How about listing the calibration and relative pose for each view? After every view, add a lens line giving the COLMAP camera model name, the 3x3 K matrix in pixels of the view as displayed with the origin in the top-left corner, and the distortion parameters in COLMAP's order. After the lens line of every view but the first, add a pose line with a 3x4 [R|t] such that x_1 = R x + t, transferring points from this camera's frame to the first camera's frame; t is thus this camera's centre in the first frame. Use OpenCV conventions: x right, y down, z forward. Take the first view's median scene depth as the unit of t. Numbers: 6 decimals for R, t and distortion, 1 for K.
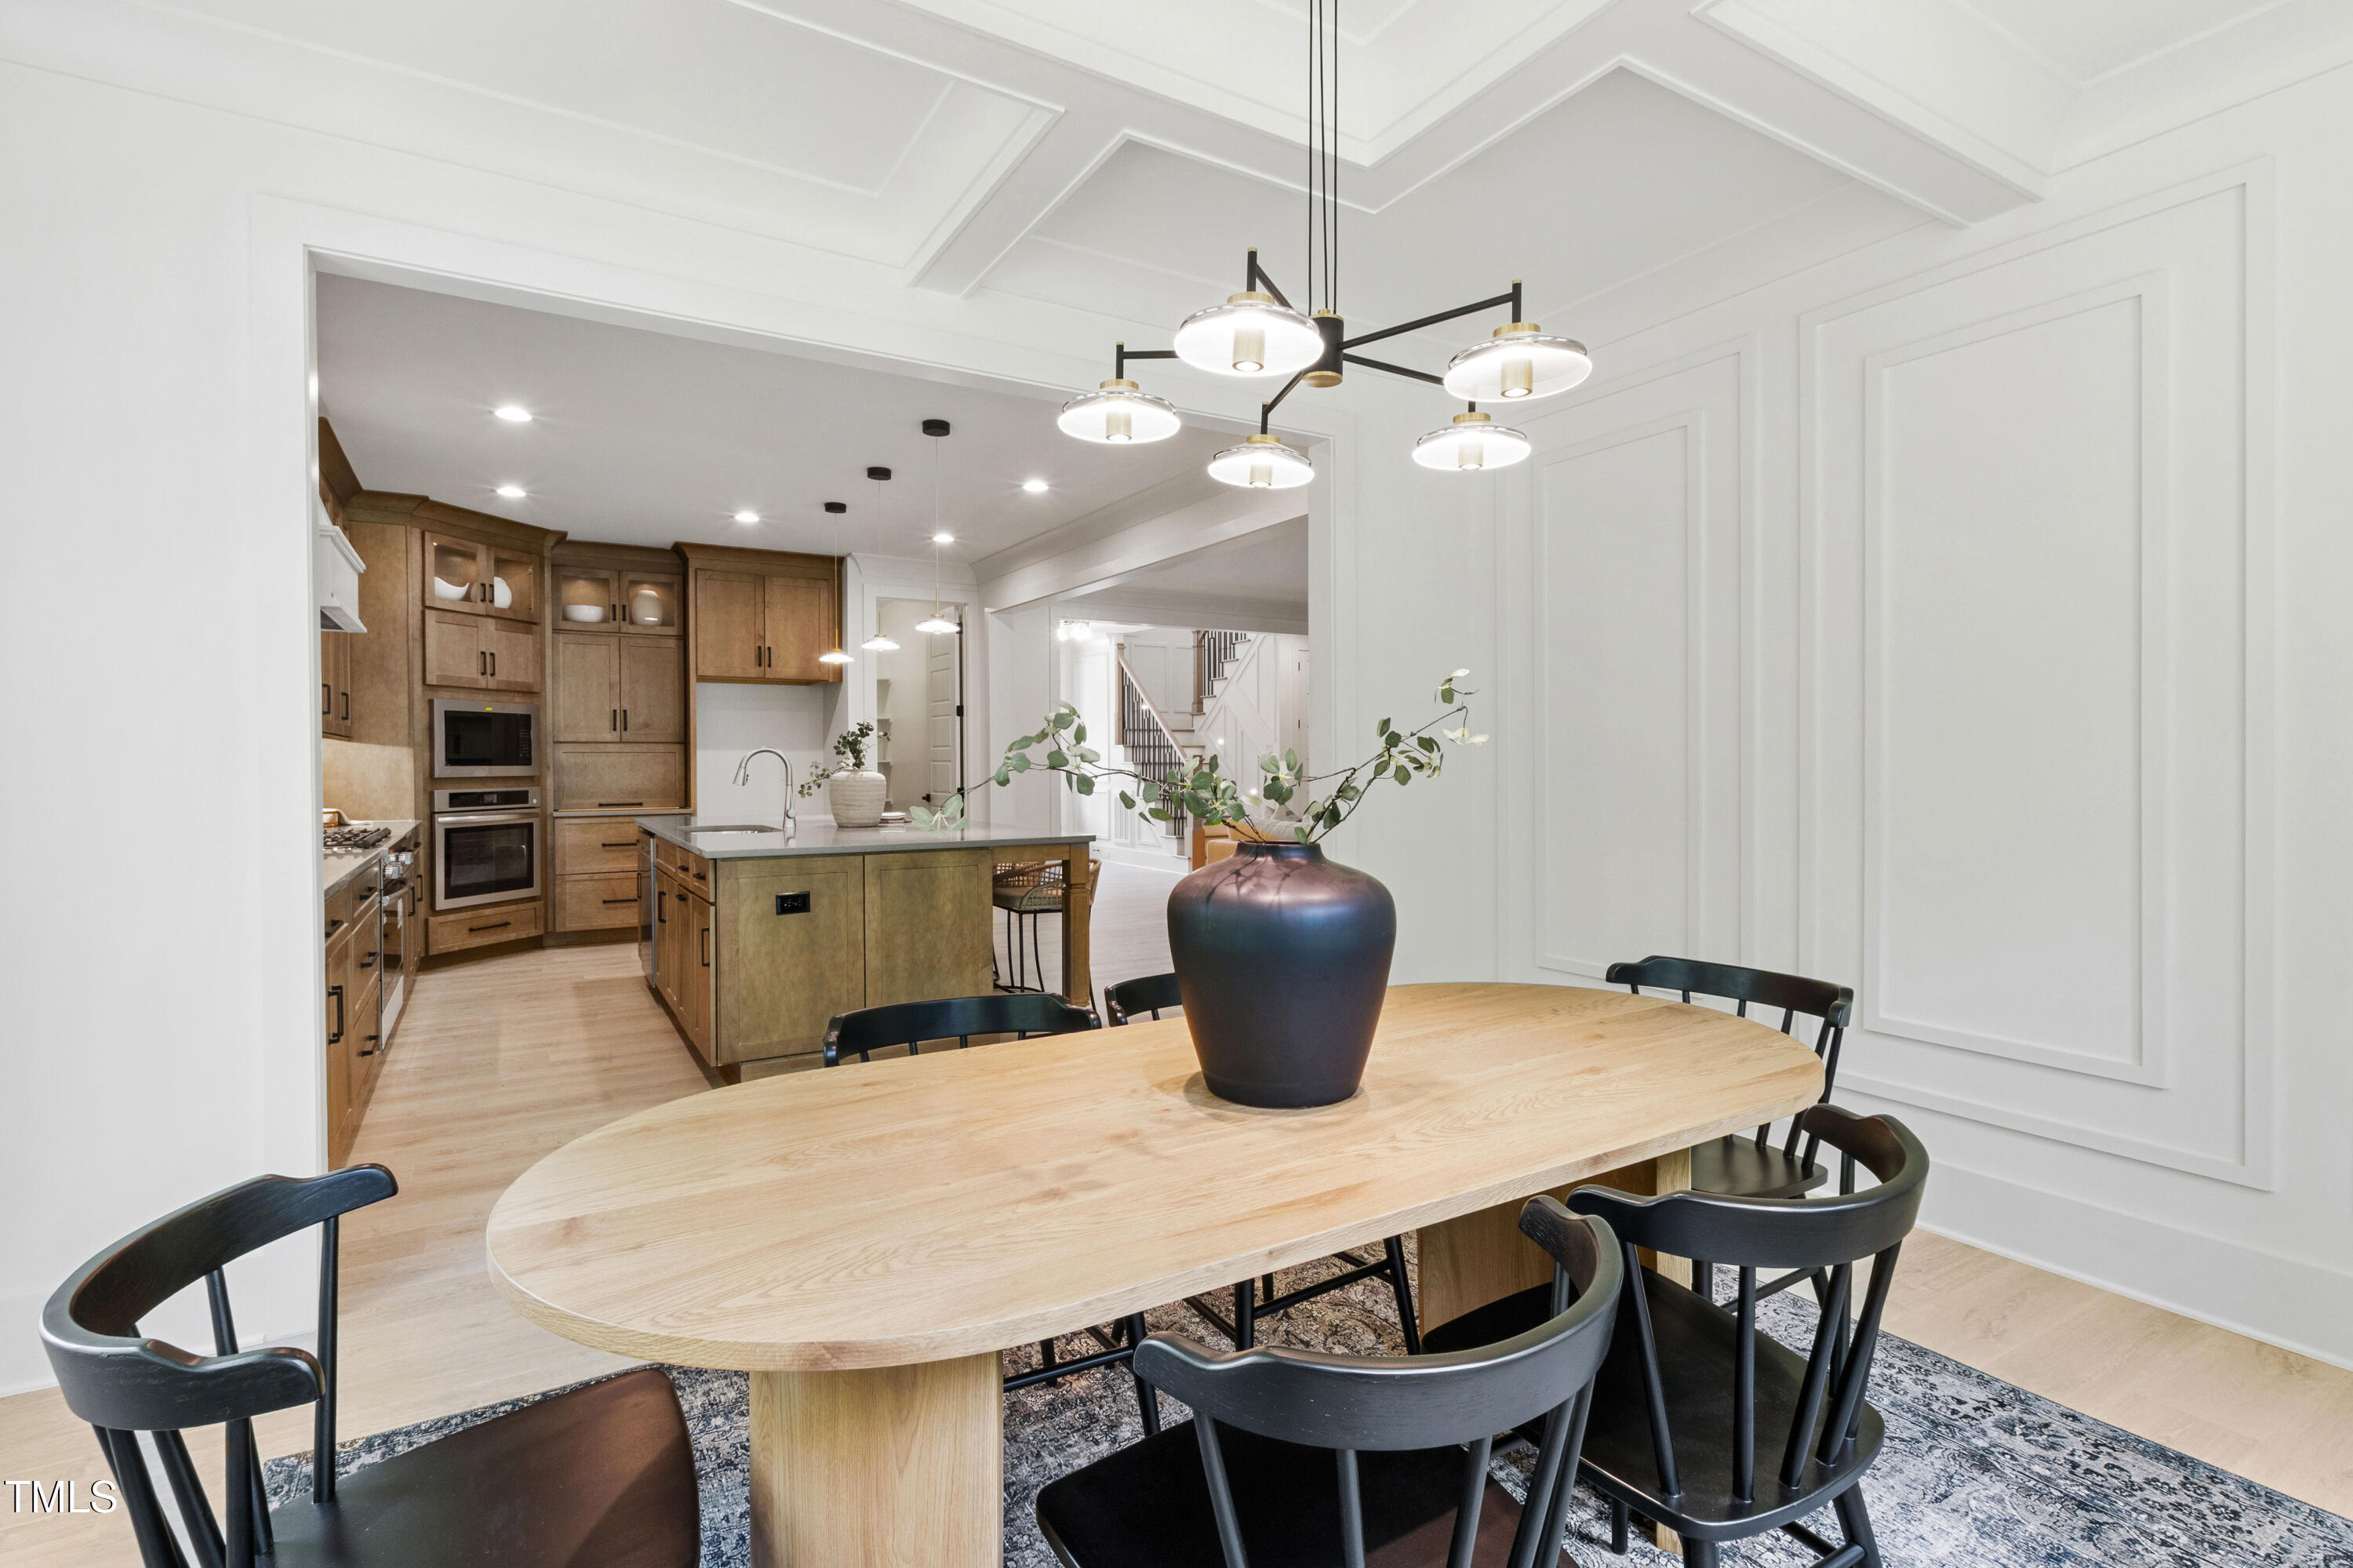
lens RADIAL K [[1033.5, 0, 1163.5], [0, 1033.5, 771.1], [0, 0, 1]] dist [0.005013, -0.003487]
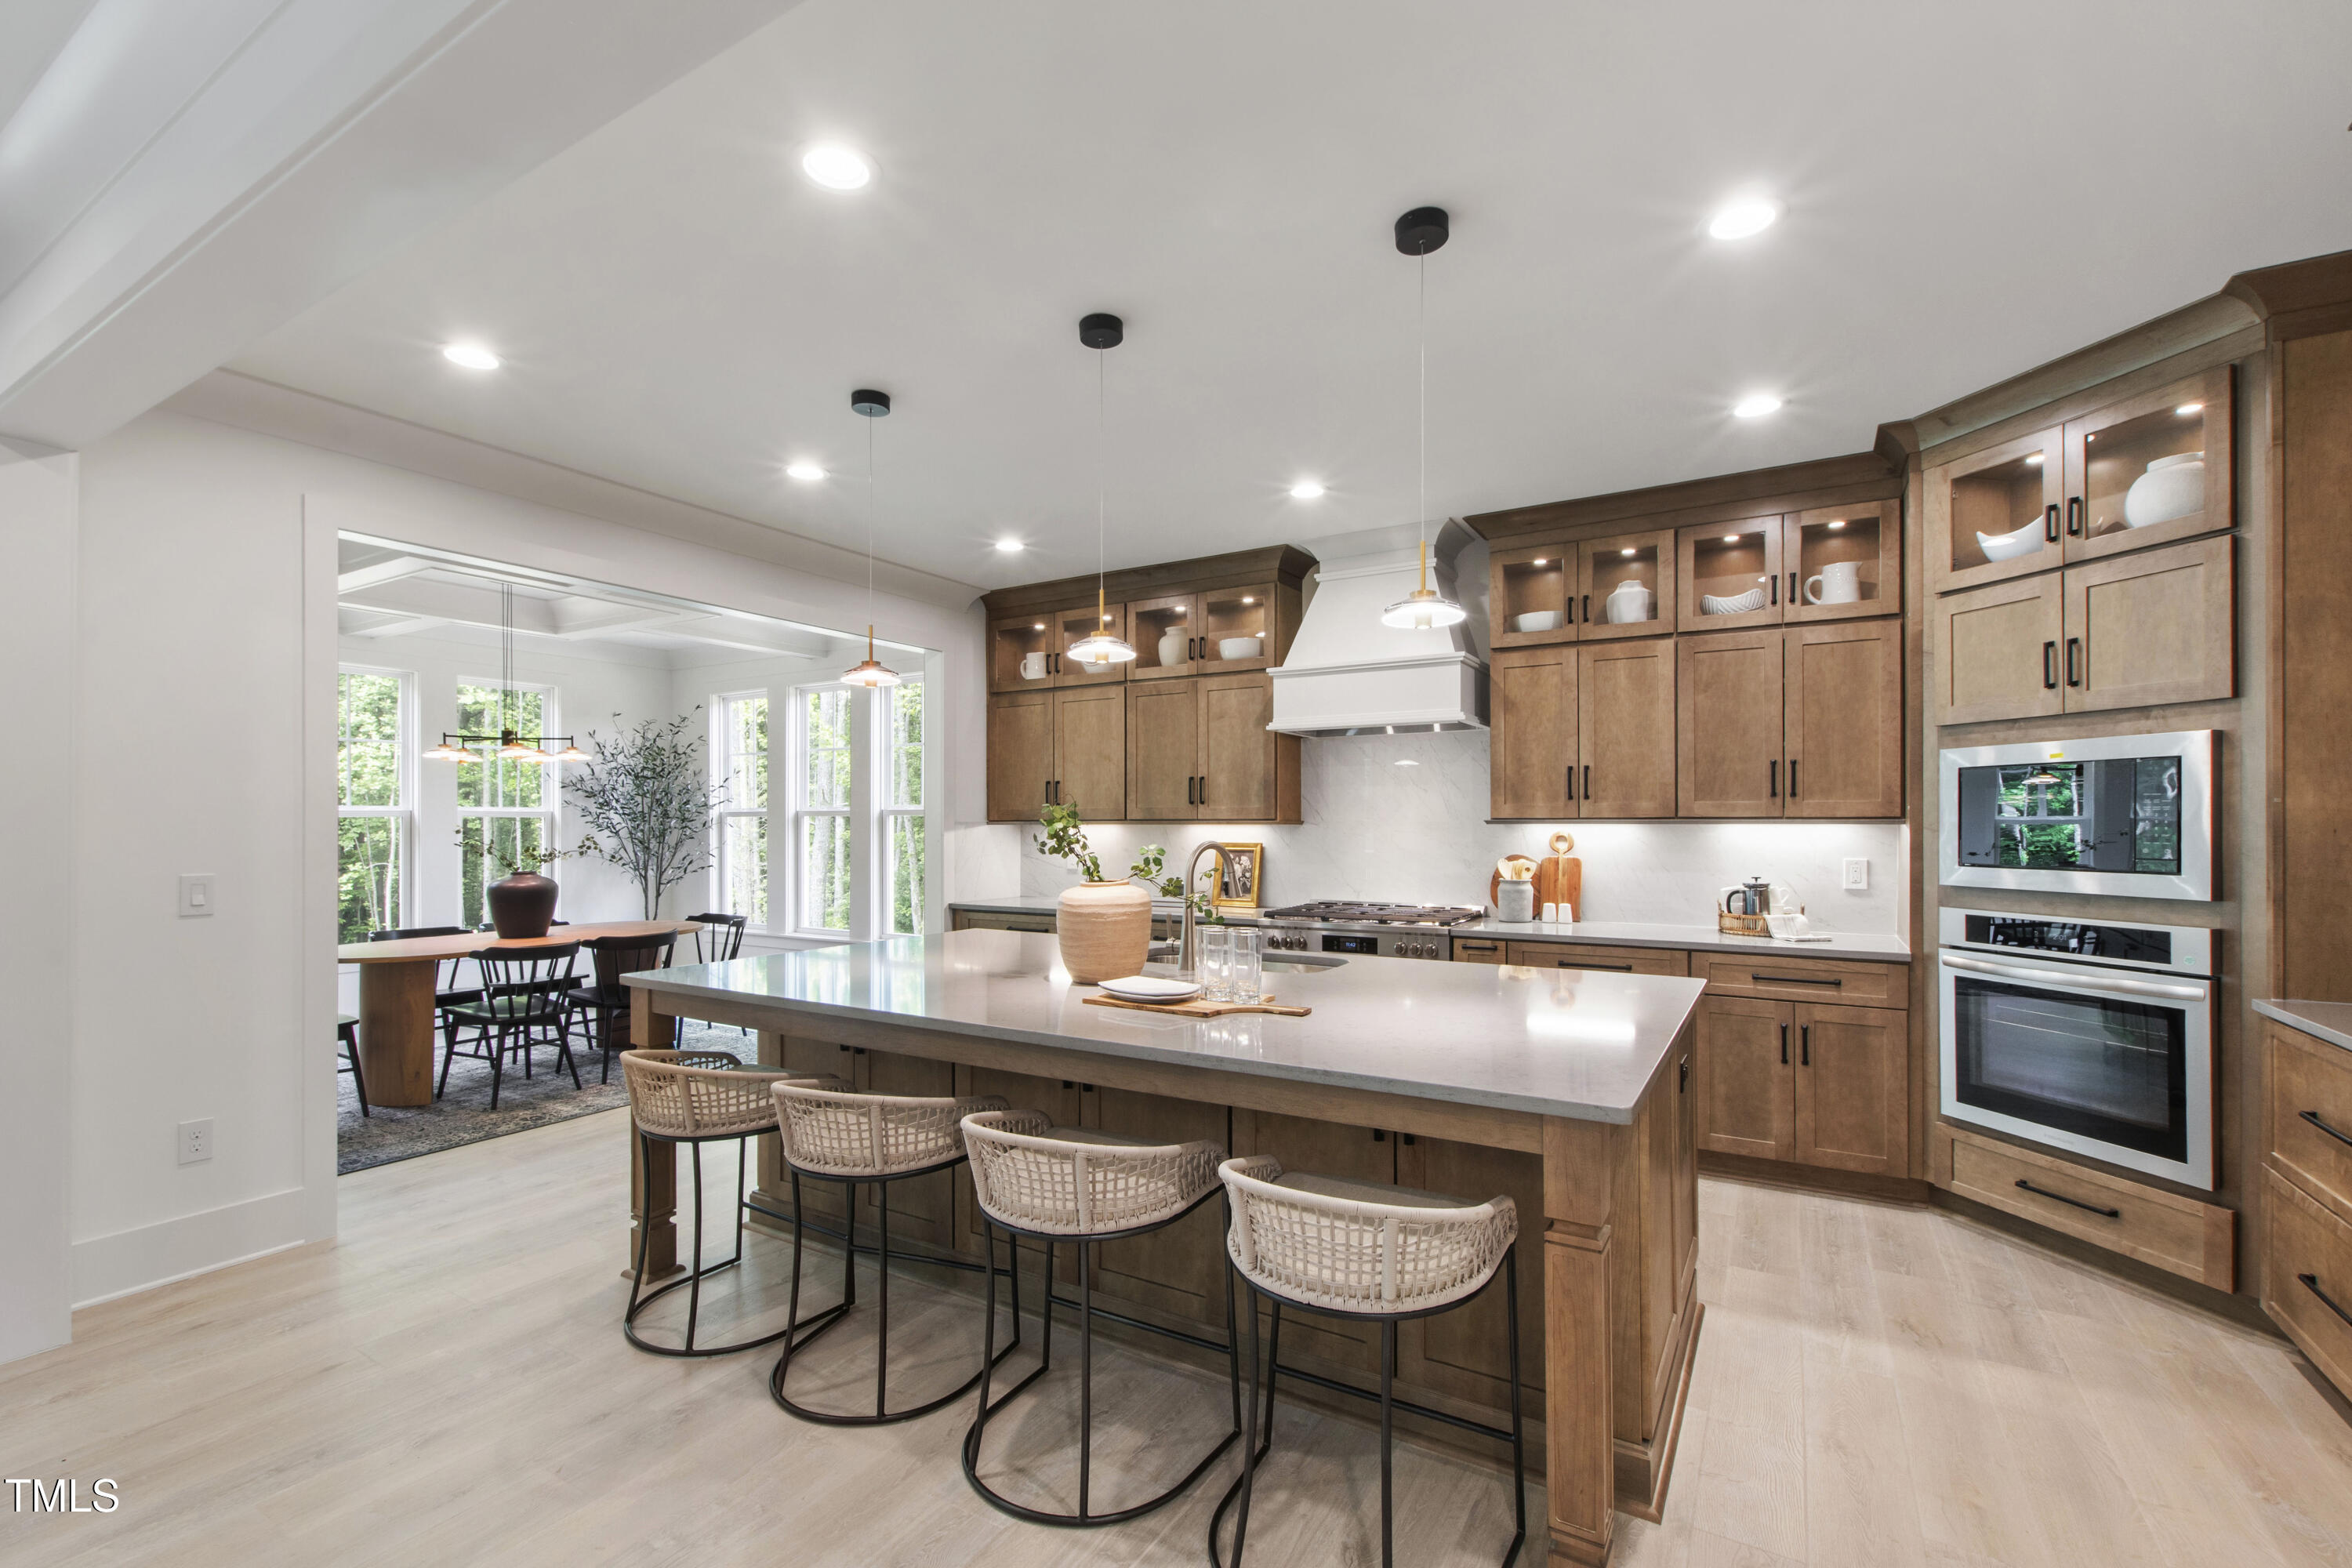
lens RADIAL K [[1033.0, 0, 1167.1], [0, 1033.0, 819.6], [0, 0, 1]] dist [0.005013, -0.003487]
pose [[-0.880590, 0.009908, -0.473776, -0.047388], [0.003416, 0.999888, 0.014562, -0.040119], [0.473867, 0.011205, -0.880525, 1.292057]]
